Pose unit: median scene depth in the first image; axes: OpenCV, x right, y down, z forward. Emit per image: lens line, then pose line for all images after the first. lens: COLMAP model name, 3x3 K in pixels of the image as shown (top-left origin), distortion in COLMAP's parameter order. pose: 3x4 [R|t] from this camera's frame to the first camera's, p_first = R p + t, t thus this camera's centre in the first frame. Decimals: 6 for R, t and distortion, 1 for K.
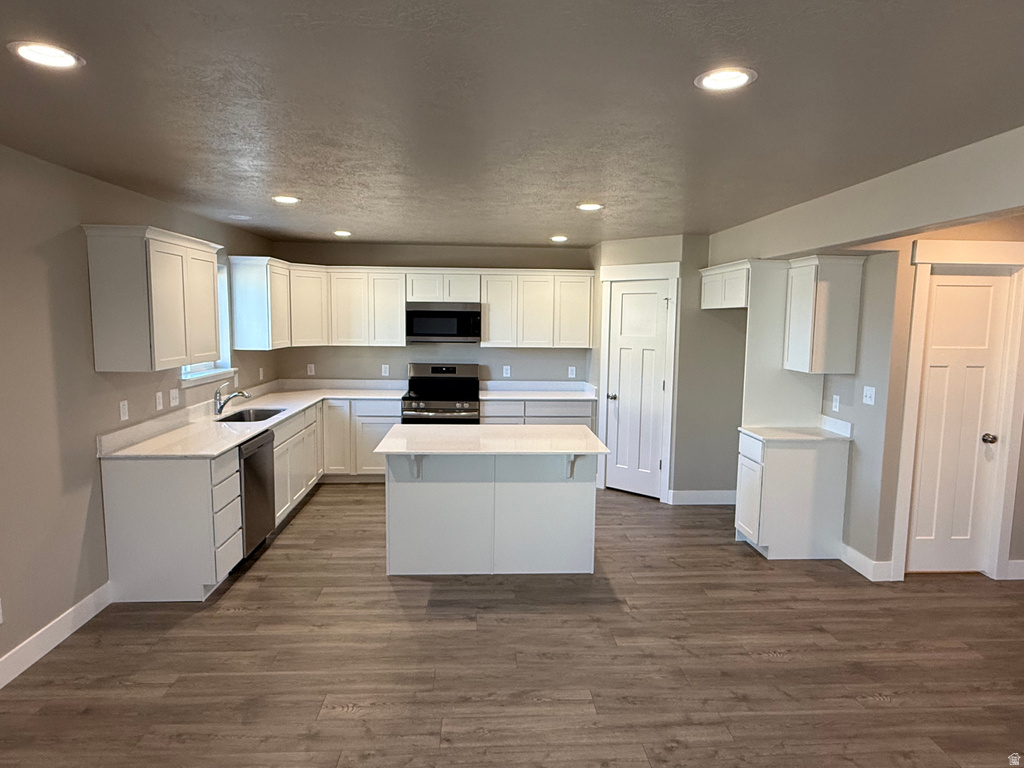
lens RADIAL K [[628.3, 0, 510.7], [0, 628.3, 384.5], [0, 0, 1]] dist [0.010054, -0.002471]
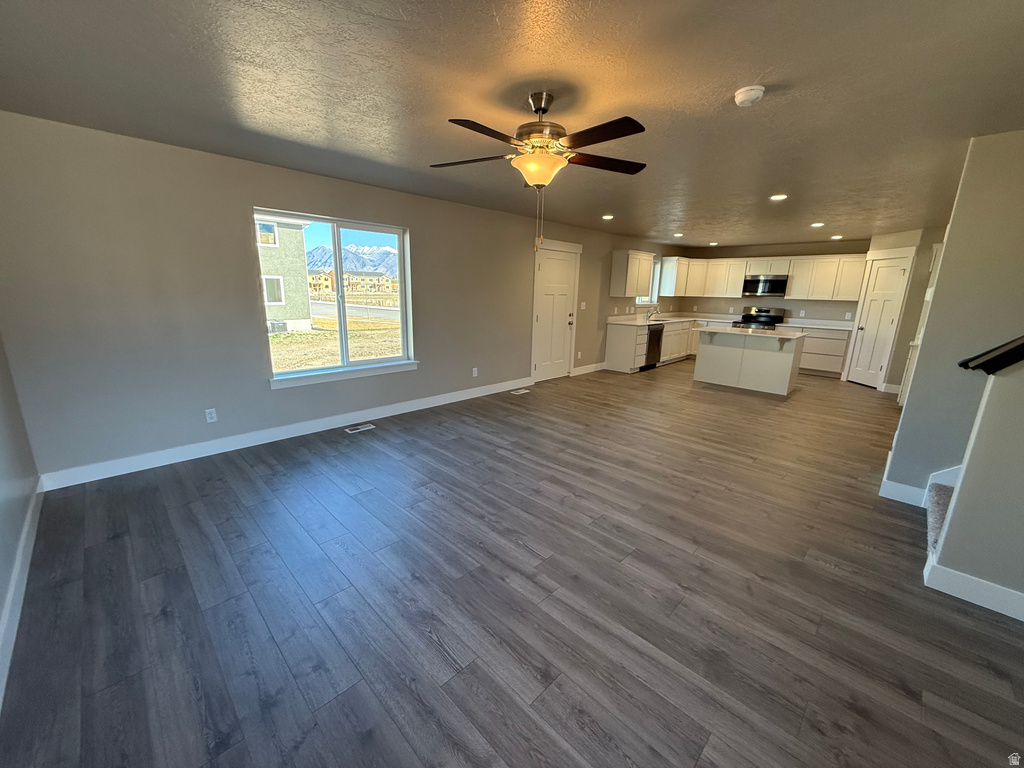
lens RADIAL K [[409.9, 0, 513.0], [0, 409.9, 384.9], [0, 0, 1]] dist [-0.000615, -0.000375]
pose [[0.671041, 0.170406, -0.721572, 0.472273], [-0.091427, 0.984820, 0.147550, 0.123542], [0.735762, -0.033041, 0.676434, -0.628107]]
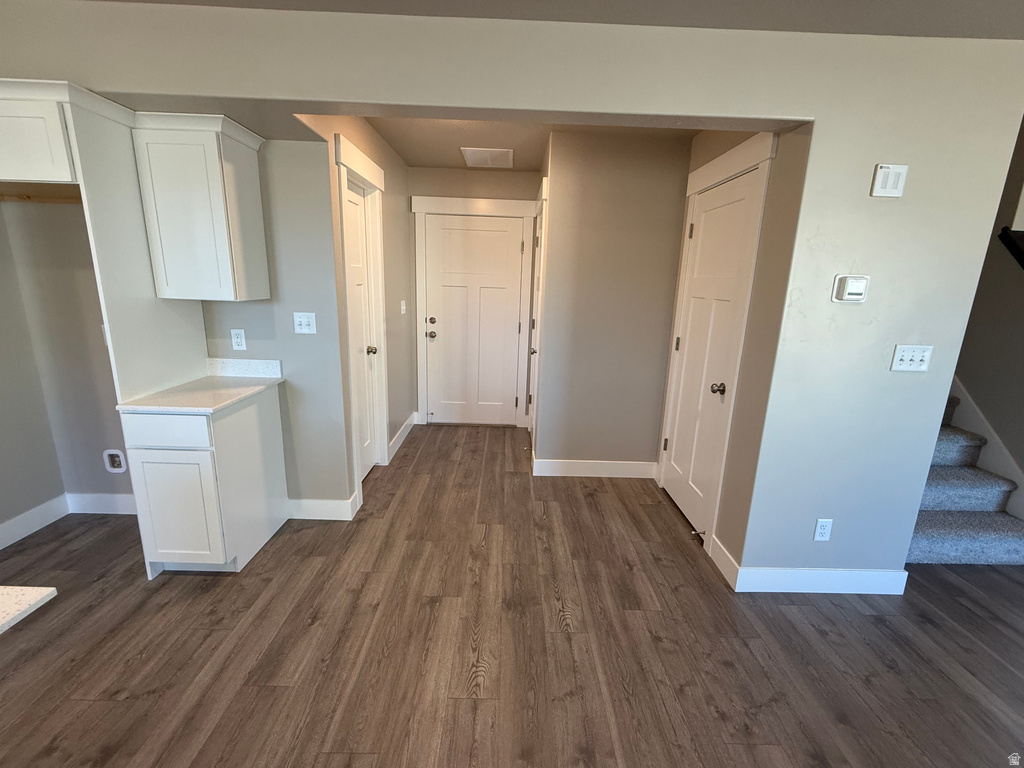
lens RADIAL K [[453.3, 0, 514.1], [0, 453.3, 385.3], [0, 0, 1]] dist [0.000668, 0.000159]
pose [[0.040189, -0.239679, 0.970020, -0.021064], [0.074539, 0.968818, 0.236294, -0.021804], [-0.996408, 0.062808, 0.056801, 0.632884]]
